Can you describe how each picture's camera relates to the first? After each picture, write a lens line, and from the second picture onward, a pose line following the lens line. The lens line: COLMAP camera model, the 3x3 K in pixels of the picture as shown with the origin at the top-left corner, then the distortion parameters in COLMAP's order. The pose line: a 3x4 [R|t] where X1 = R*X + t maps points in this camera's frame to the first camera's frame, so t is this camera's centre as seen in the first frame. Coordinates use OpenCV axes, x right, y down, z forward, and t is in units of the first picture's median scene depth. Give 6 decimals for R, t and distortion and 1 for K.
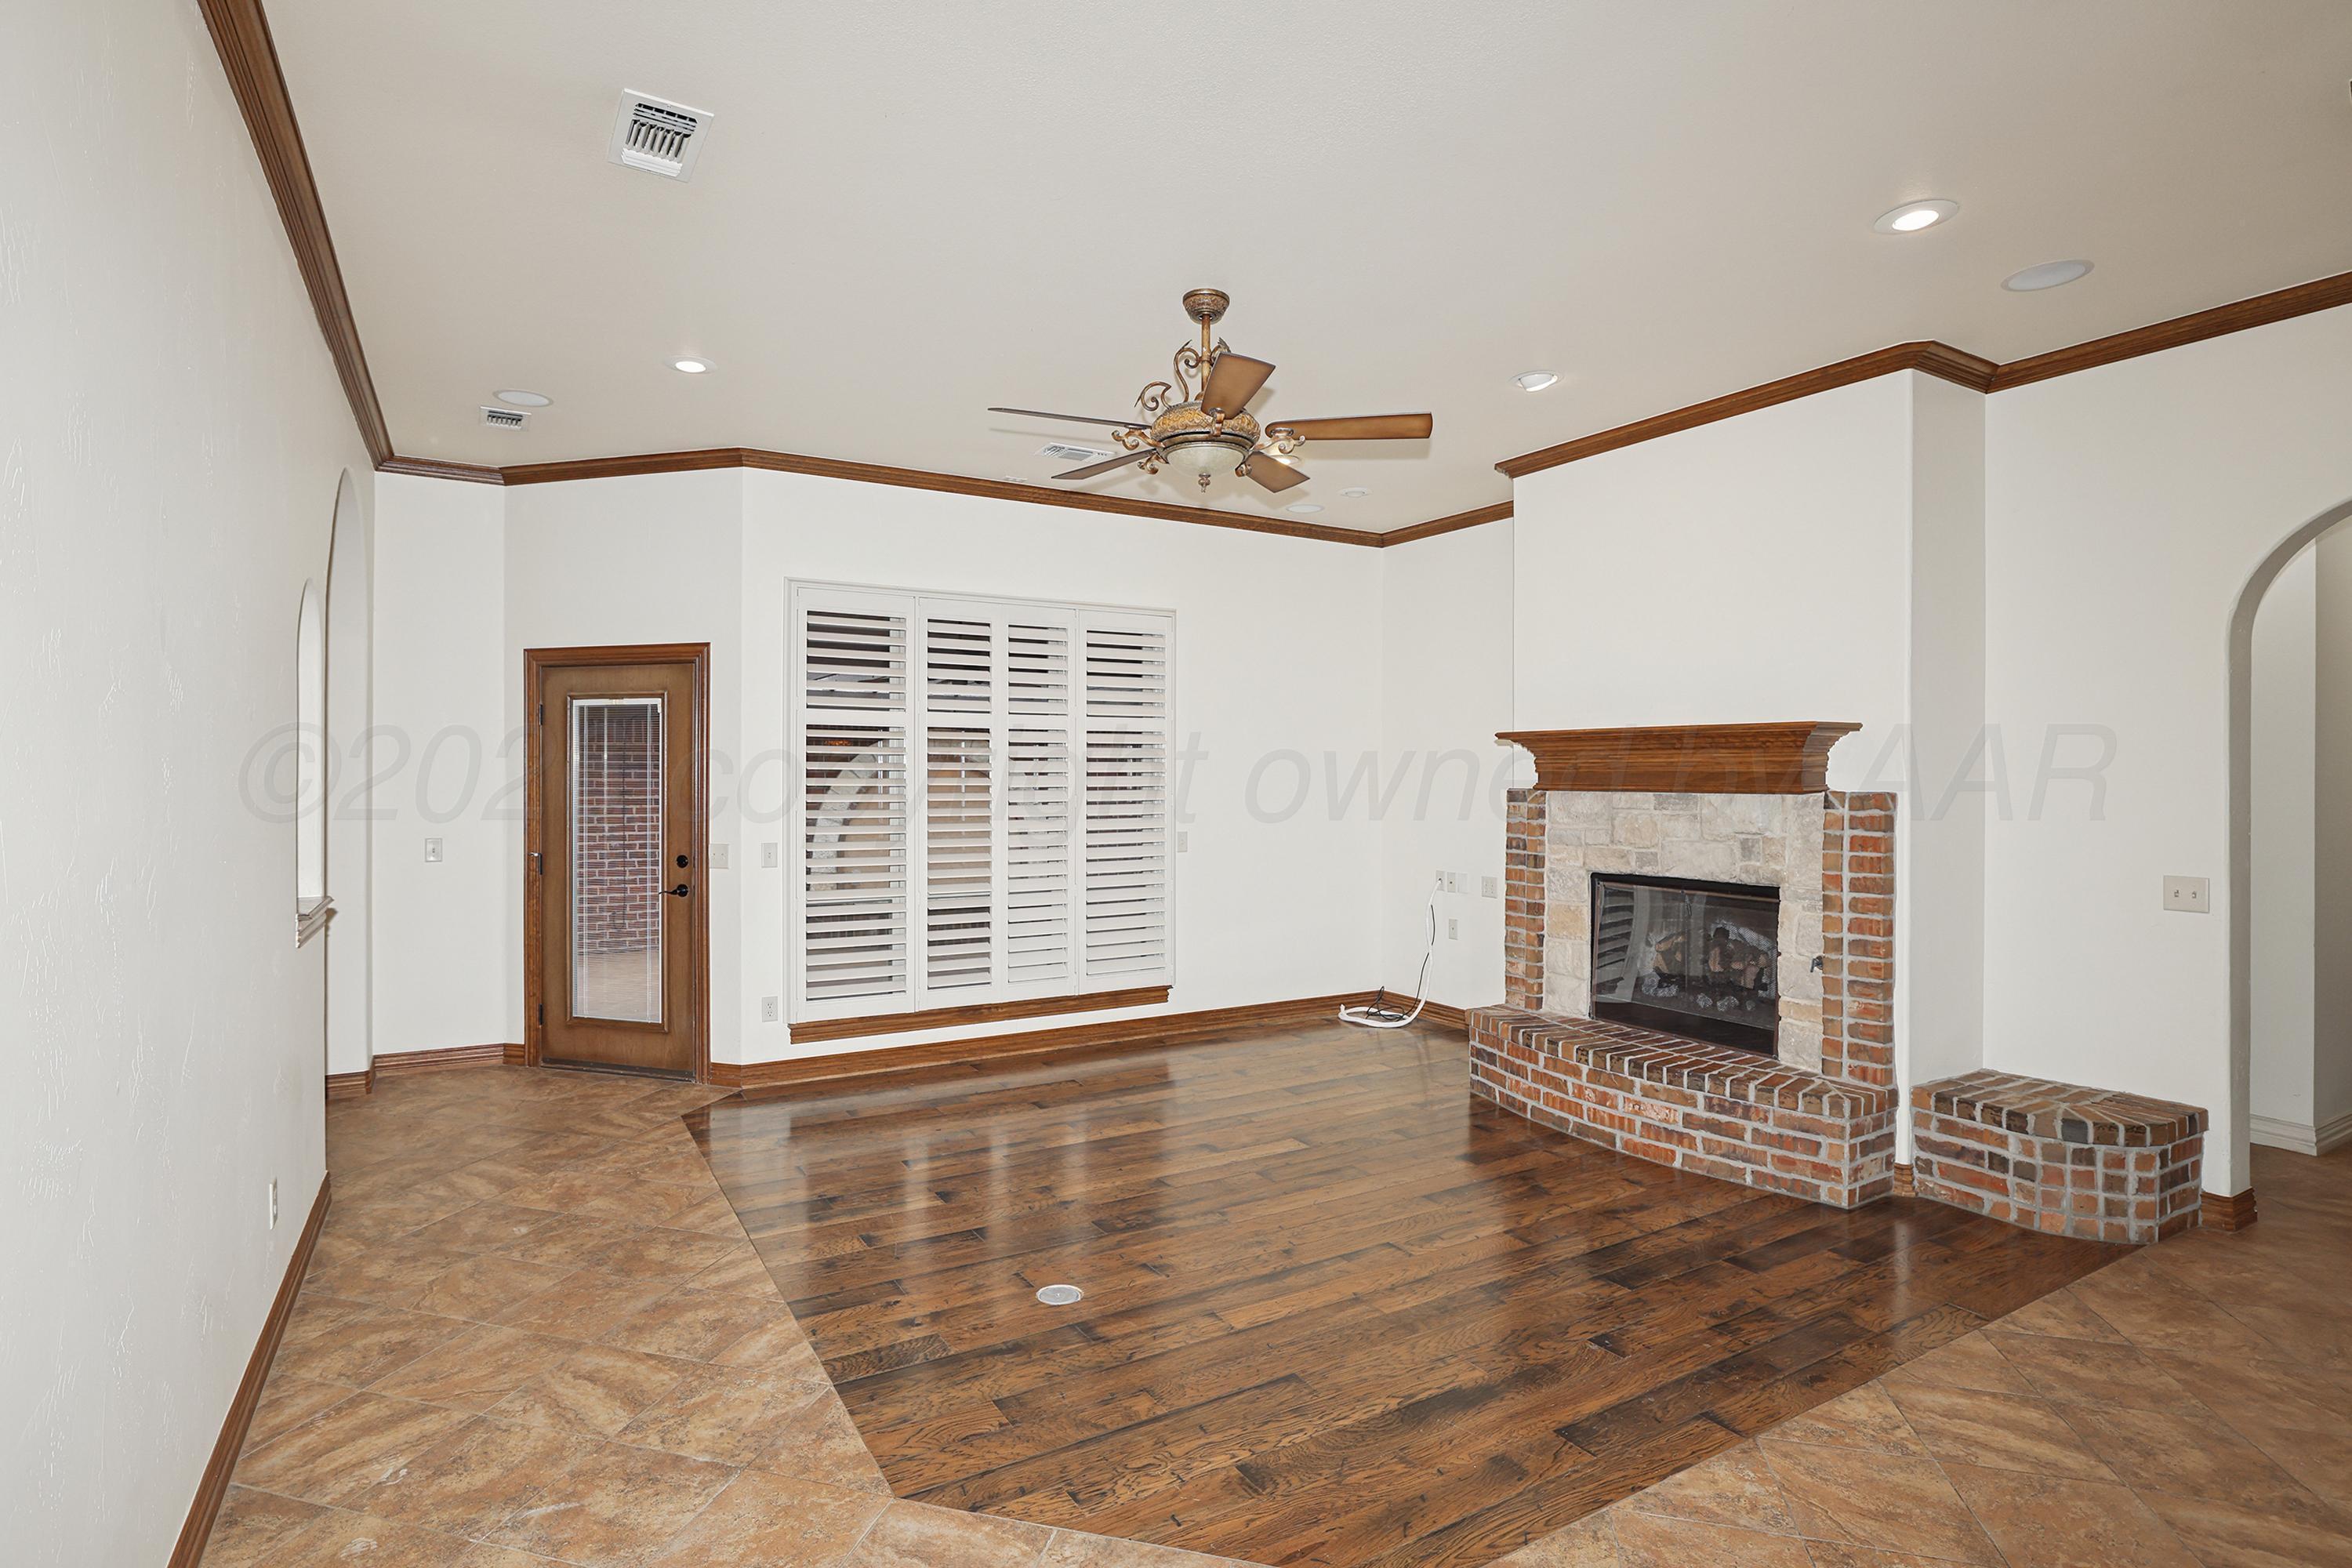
lens RADIAL K [[1130.8, 0, 1119.2], [0, 1130.8, 775.3], [0, 0, 1]] dist [-0.027759, 0.001659]
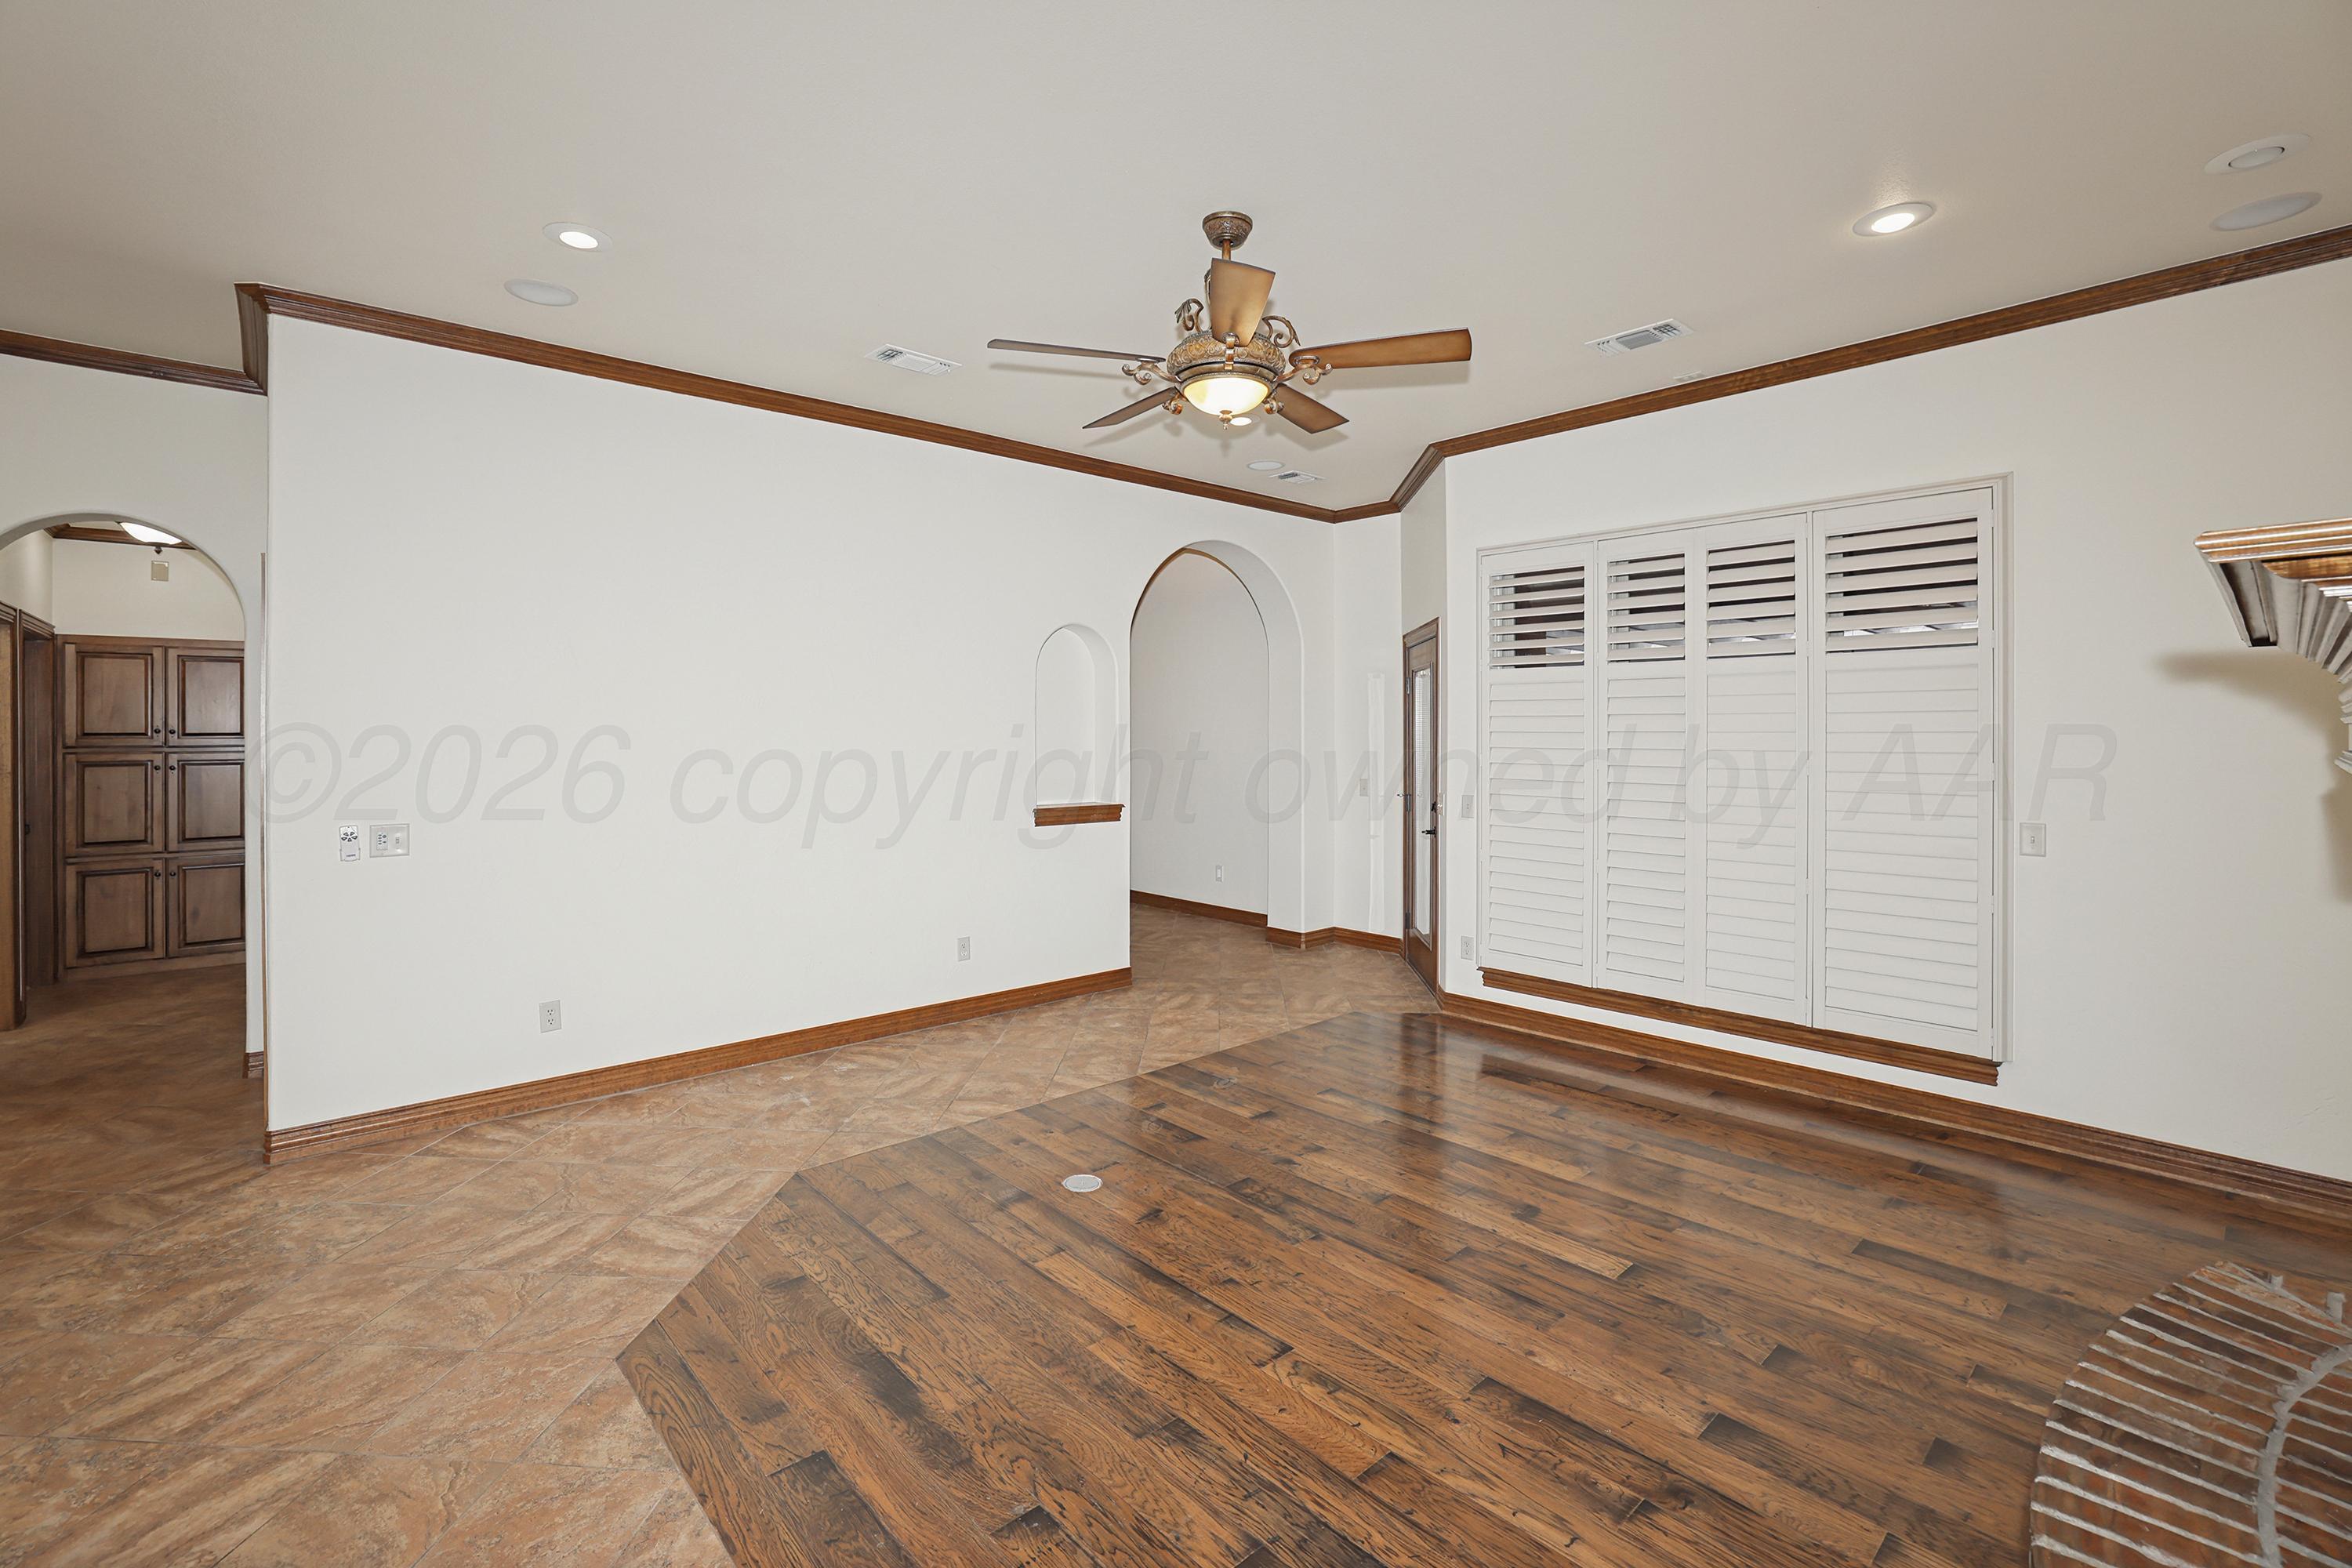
lens RADIAL K [[1020.5, 0, 1189.1], [0, 1020.5, 733.8], [0, 0, 1]] dist [-0.045084, 0.014057]
pose [[0.241440, -0.000168, -0.970416, 1.000088], [0.000149, 1.000000, -0.000136, 0.000365], [0.970416, -0.000112, 0.241440, 0.871341]]
